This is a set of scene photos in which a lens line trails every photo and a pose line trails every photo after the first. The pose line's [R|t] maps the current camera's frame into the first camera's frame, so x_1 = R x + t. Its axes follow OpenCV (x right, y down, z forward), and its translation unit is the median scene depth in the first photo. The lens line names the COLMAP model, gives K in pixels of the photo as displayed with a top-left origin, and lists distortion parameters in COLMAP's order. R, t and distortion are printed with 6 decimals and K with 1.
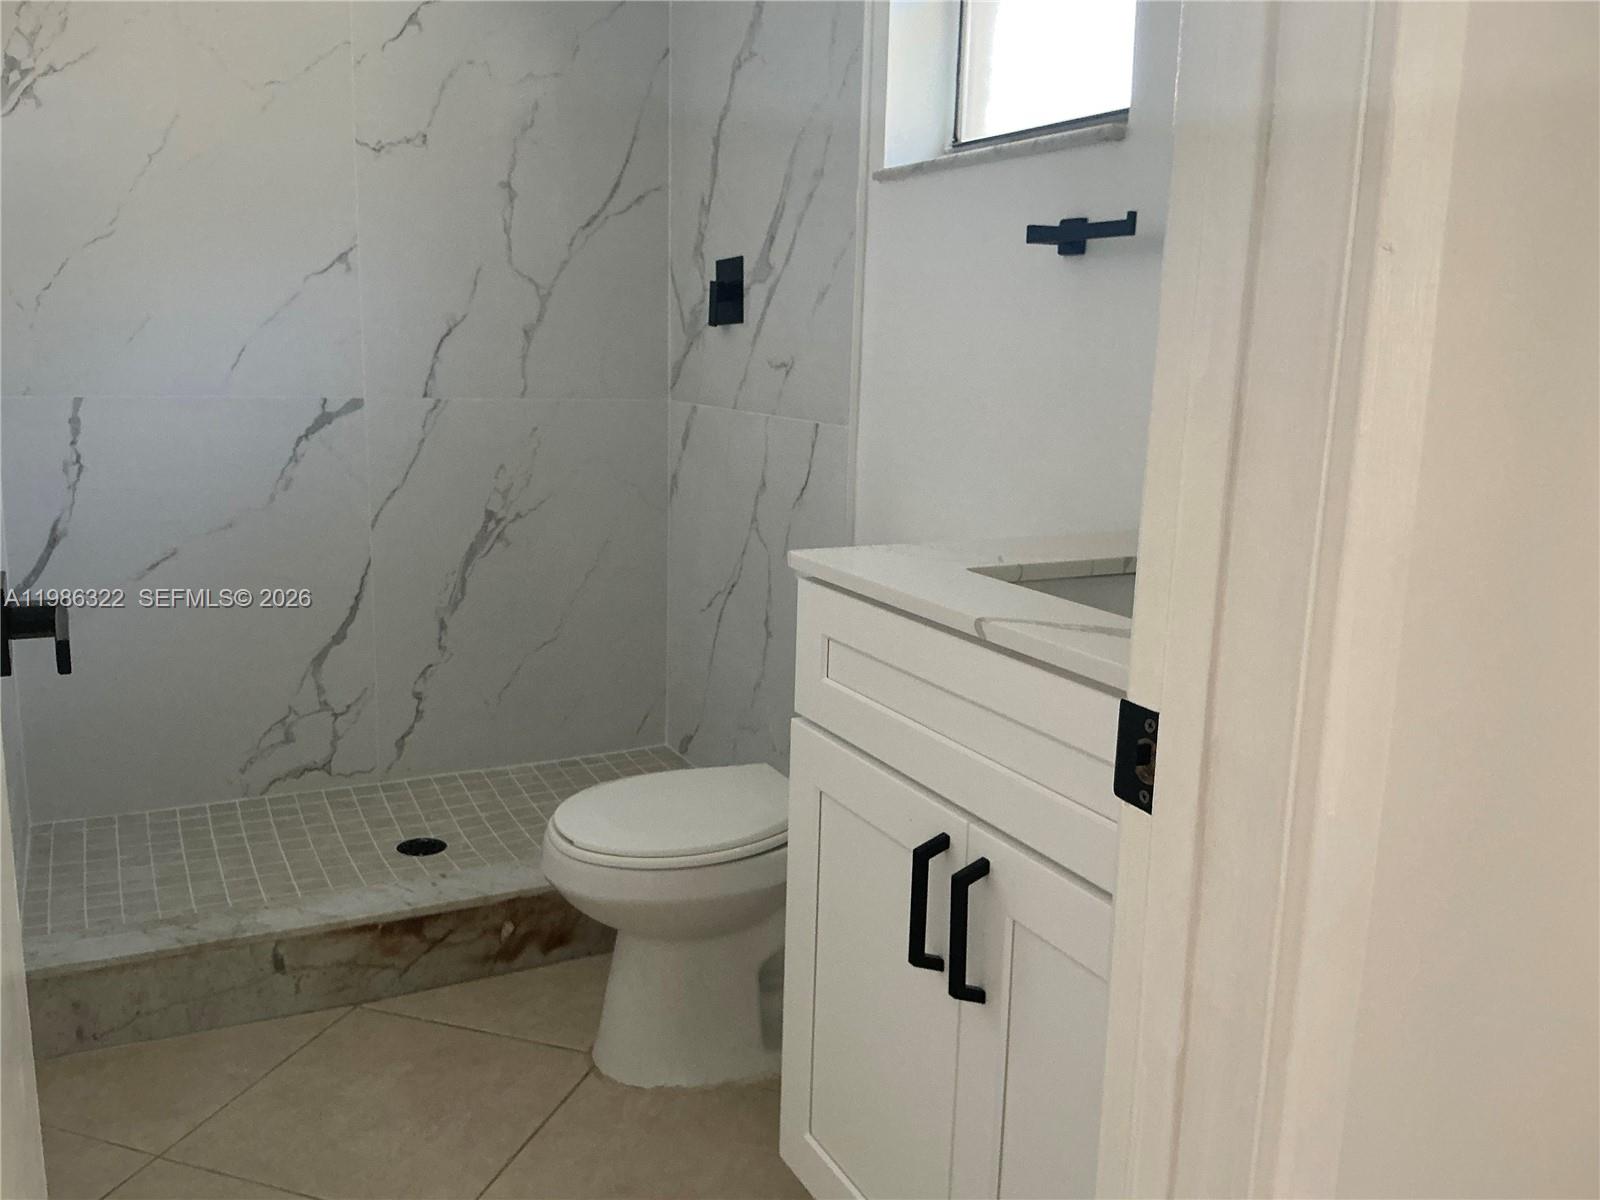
lens RADIAL K [[1331.6, 0, 800.0], [0, 1331.6, 600.0], [0, 0, 1]] dist [0.173270, -0.371258]
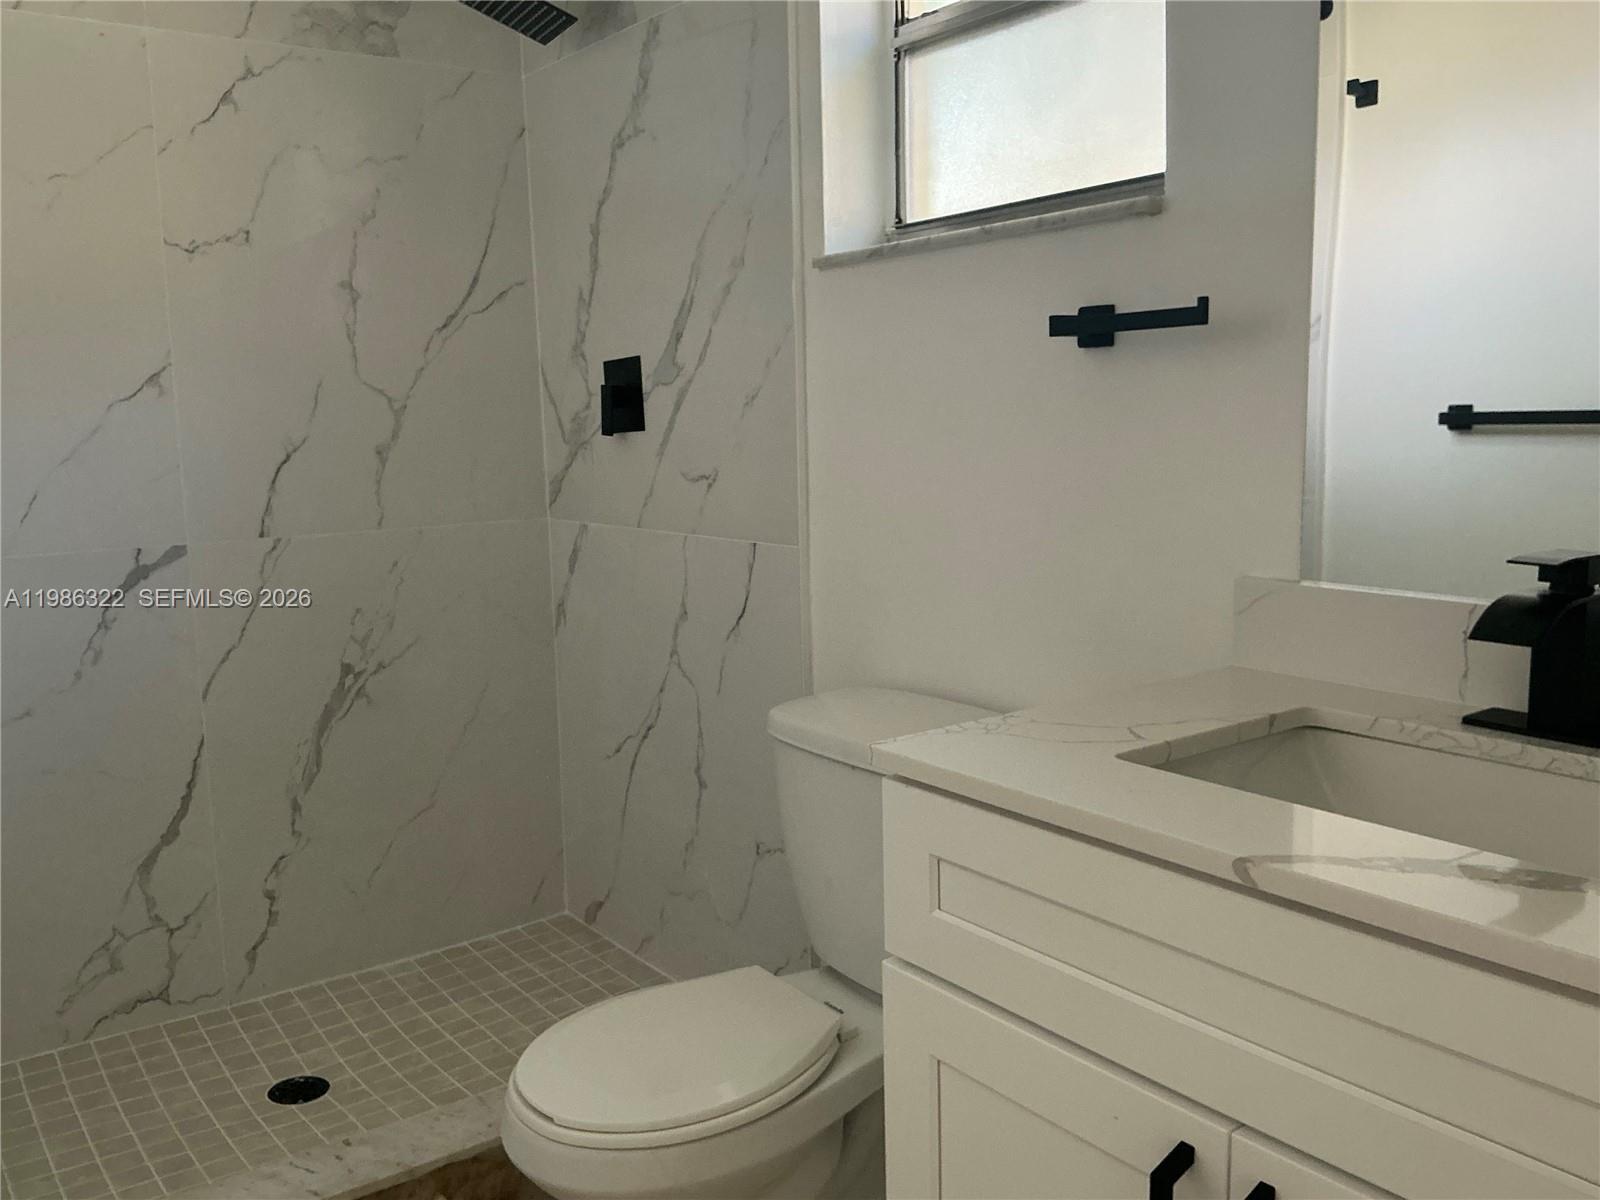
lens RADIAL K [[1336.4, 0, 800.0], [0, 1336.4, 600.0], [0, 0, 1]] dist [0.161072, -0.344033]
pose [[0.984952, -0.073107, 0.156607, -0.087759], [0.081361, 0.995578, -0.046953, -0.046866], [-0.152482, 0.058988, 0.986544, 0.126331]]
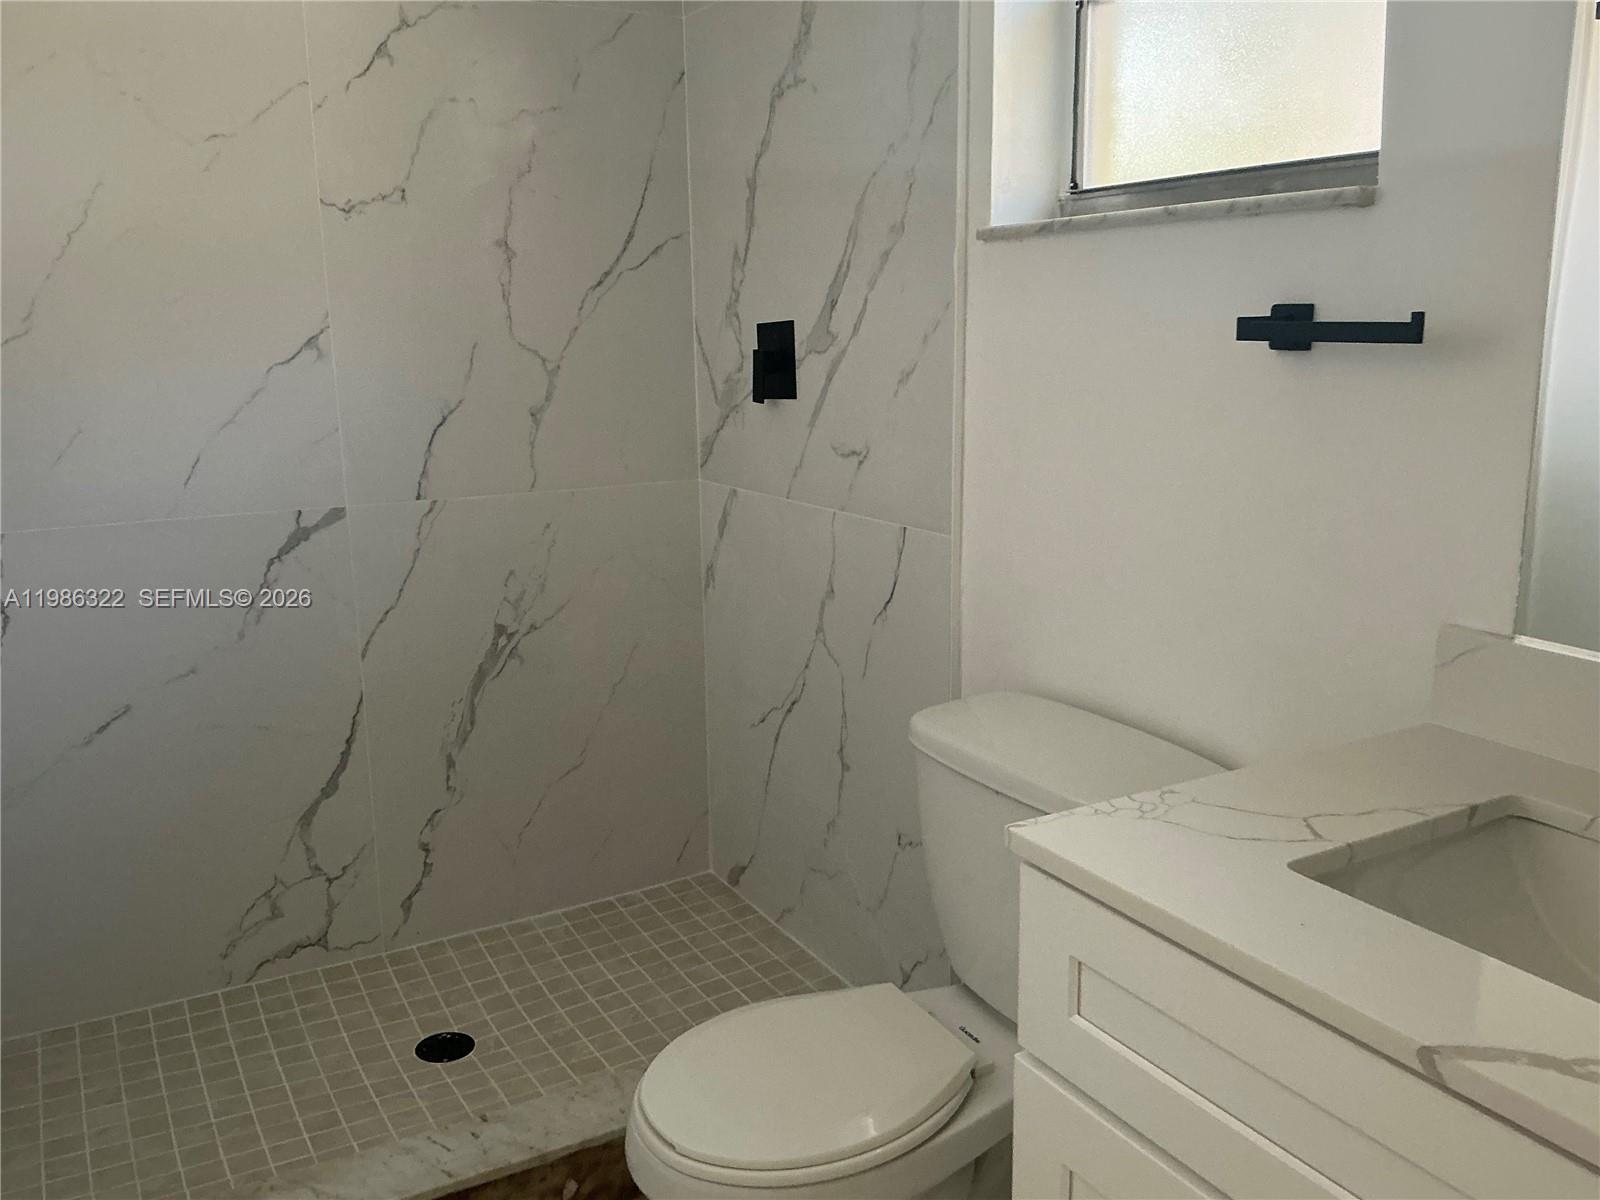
lens RADIAL K [[1331.6, 0, 800.0], [0, 1331.6, 600.0], [0, 0, 1]] dist [0.173270, -0.371258]
pose [[0.998318, -0.049489, 0.030212, -0.071653], [0.049014, 0.998666, 0.016253, -0.093596], [-0.030977, -0.014745, 0.999411, 0.158172]]
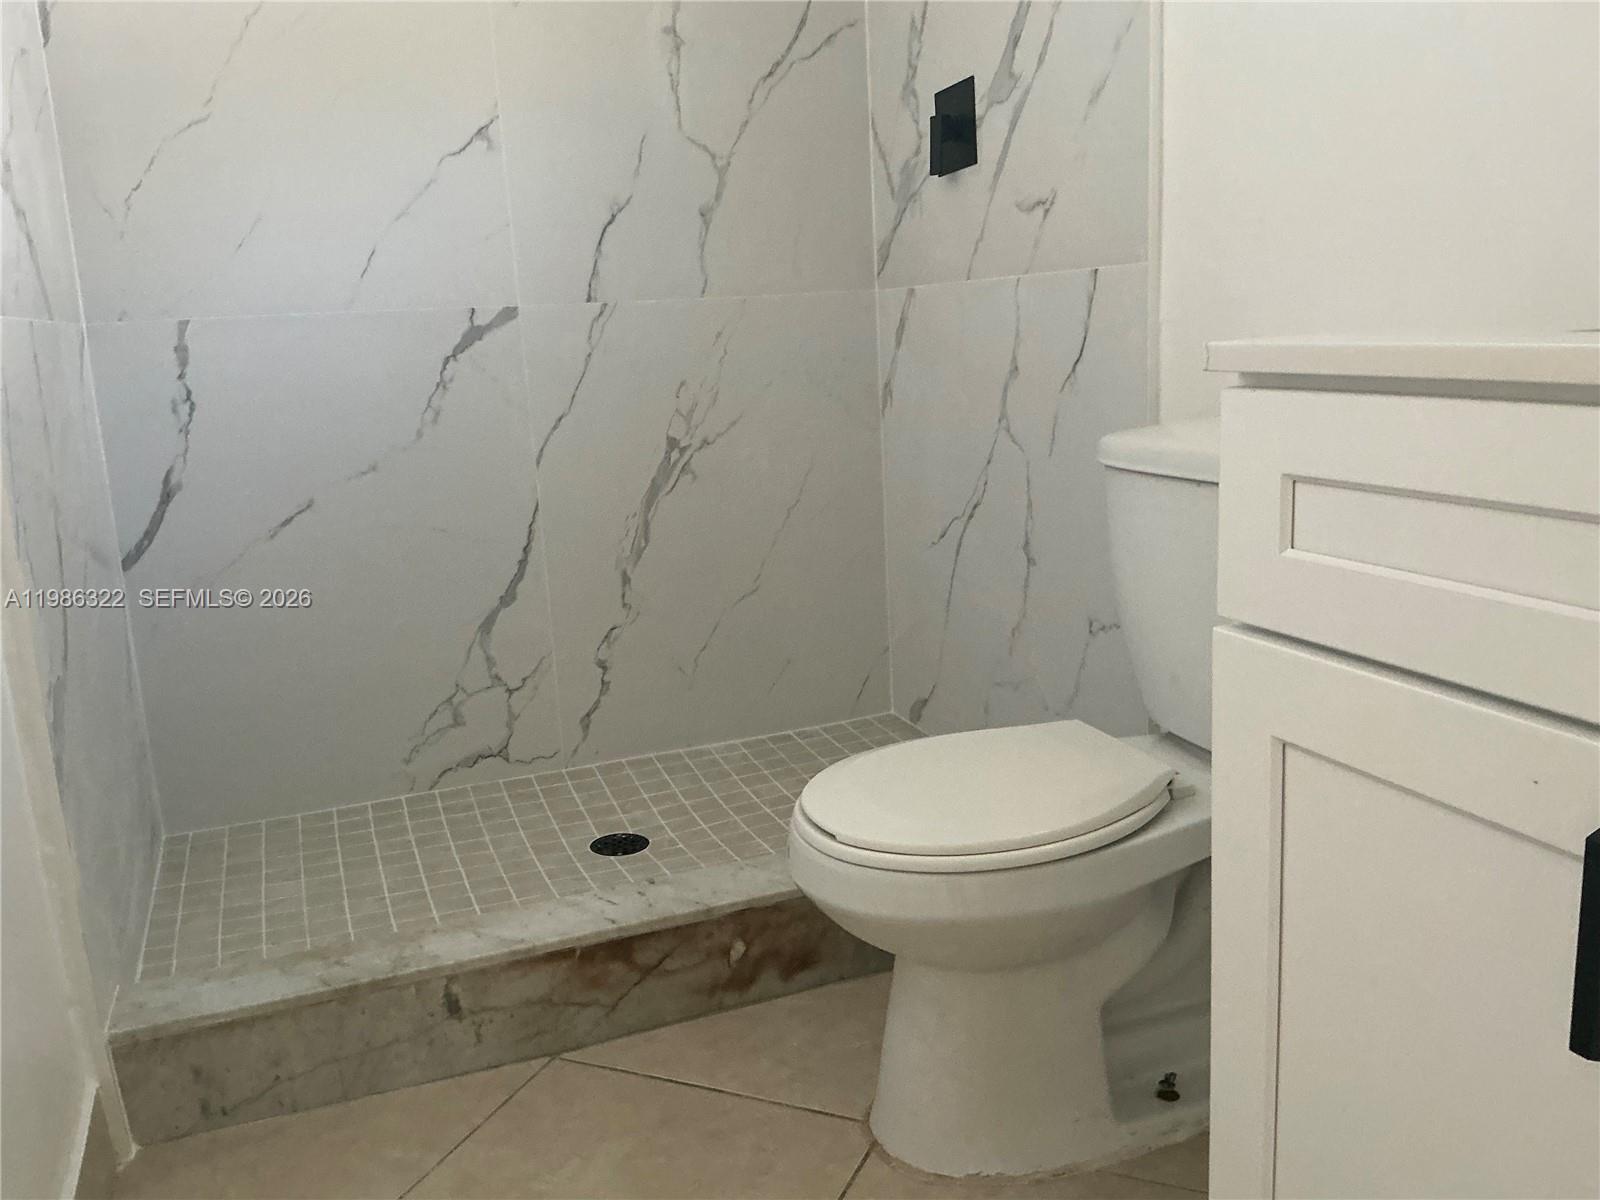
lens RADIAL K [[1331.6, 0, 800.0], [0, 1331.6, 600.0], [0, 0, 1]] dist [0.173270, -0.371258]
pose [[0.991387, -0.056598, -0.118105, -0.065760], [0.058116, 0.998265, 0.009451, 0.032866], [0.117366, -0.016234, 0.992956, 0.203471]]
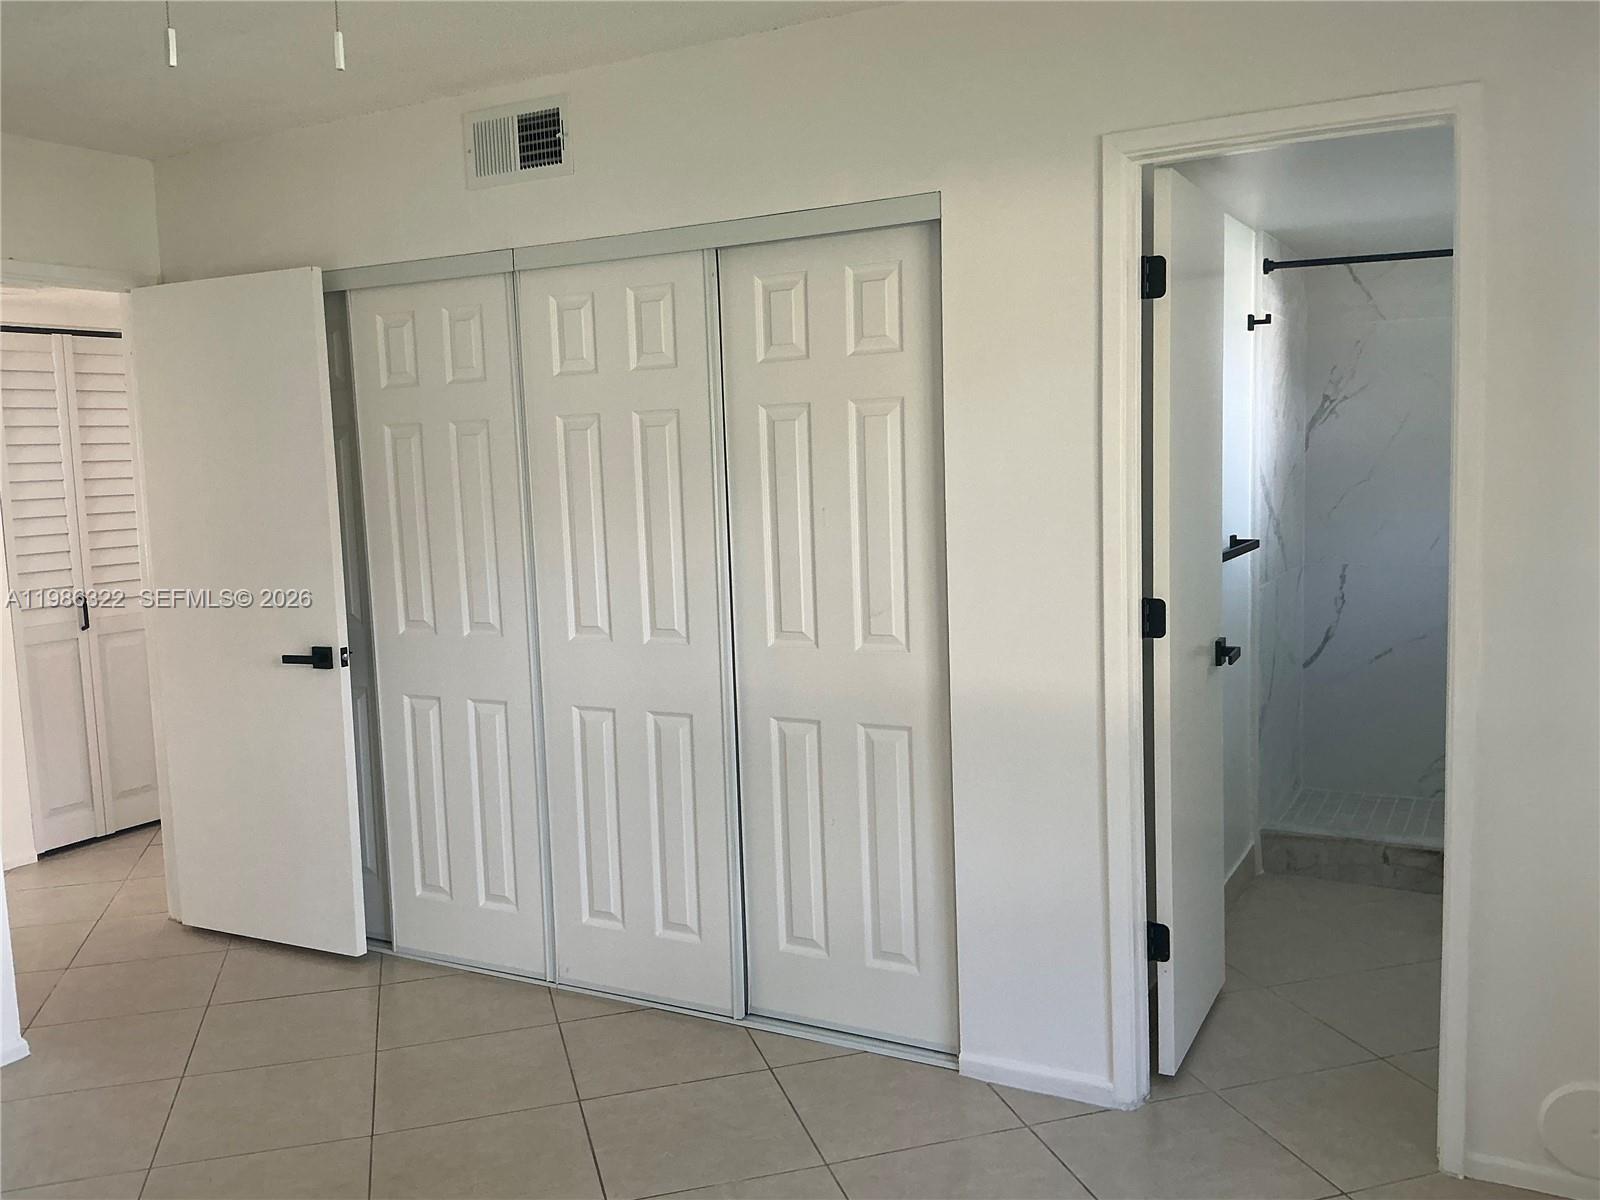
lens RADIAL K [[1331.6, 0, 800.0], [0, 1331.6, 600.0], [0, 0, 1]] dist [0.173270, -0.371258]
pose [[0.559973, 0.045716, -0.827249, 0.571545], [-0.112607, 0.993411, -0.021326, 0.024658], [0.820823, 0.105095, 0.561431, -0.640760]]
